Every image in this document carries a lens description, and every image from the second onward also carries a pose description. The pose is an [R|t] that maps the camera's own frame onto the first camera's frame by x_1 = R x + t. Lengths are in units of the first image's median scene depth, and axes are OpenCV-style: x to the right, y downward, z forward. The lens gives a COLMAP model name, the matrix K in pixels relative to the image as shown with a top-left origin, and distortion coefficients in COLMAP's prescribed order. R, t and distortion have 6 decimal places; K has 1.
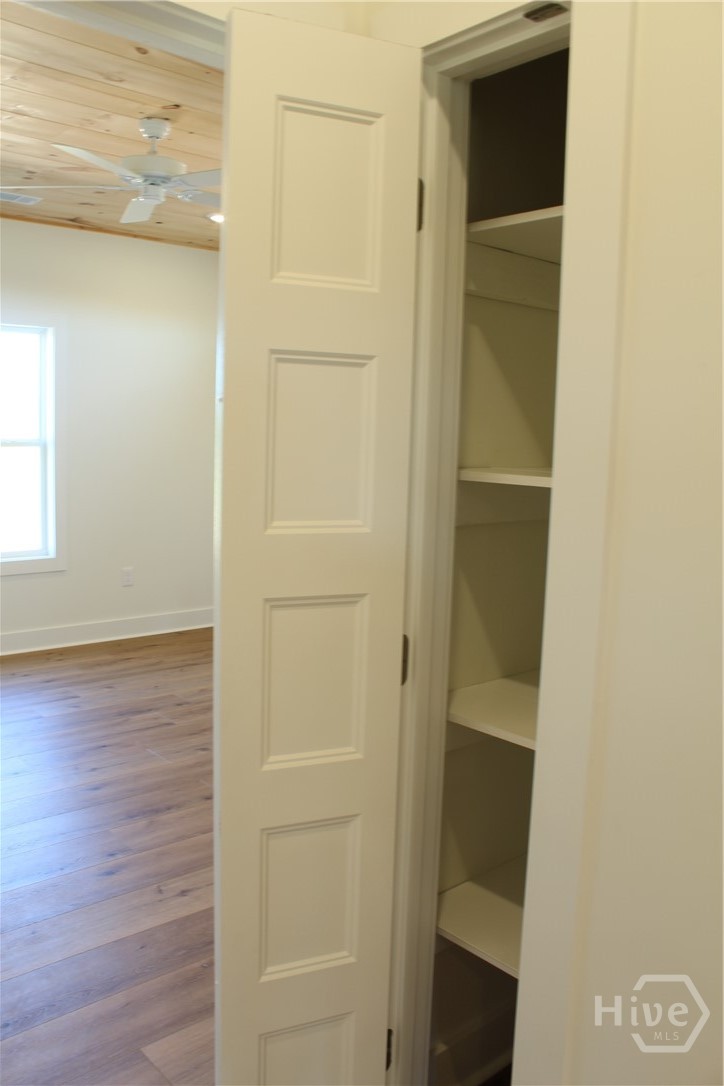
lens RADIAL K [[909.6, 0, 357.1], [0, 909.6, 531.6], [0, 0, 1]] dist [-0.171172, 0.153398]
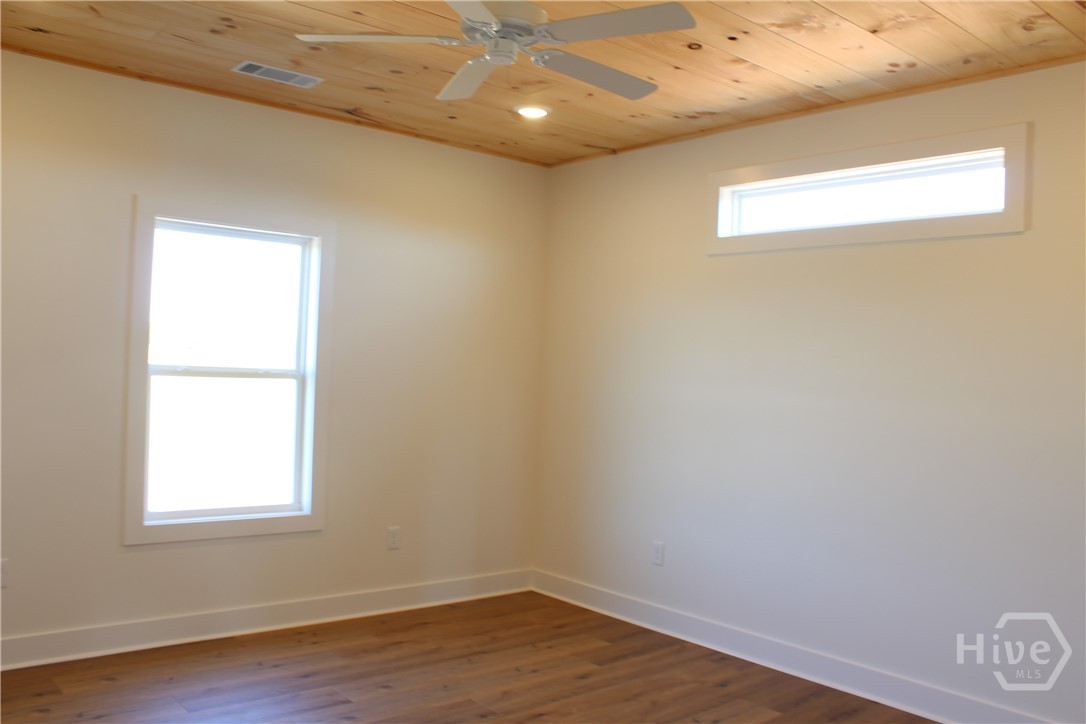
lens RADIAL K [[909.6, 0, 547.0], [0, 909.6, 369.0], [0, 0, 1]] dist [-0.171172, 0.153398]
pose [[0.999764, 0.017966, -0.012200, -0.119629], [-0.019203, 0.993717, -0.110264, -0.017783], [0.010142, 0.110472, 0.993827, 0.180046]]
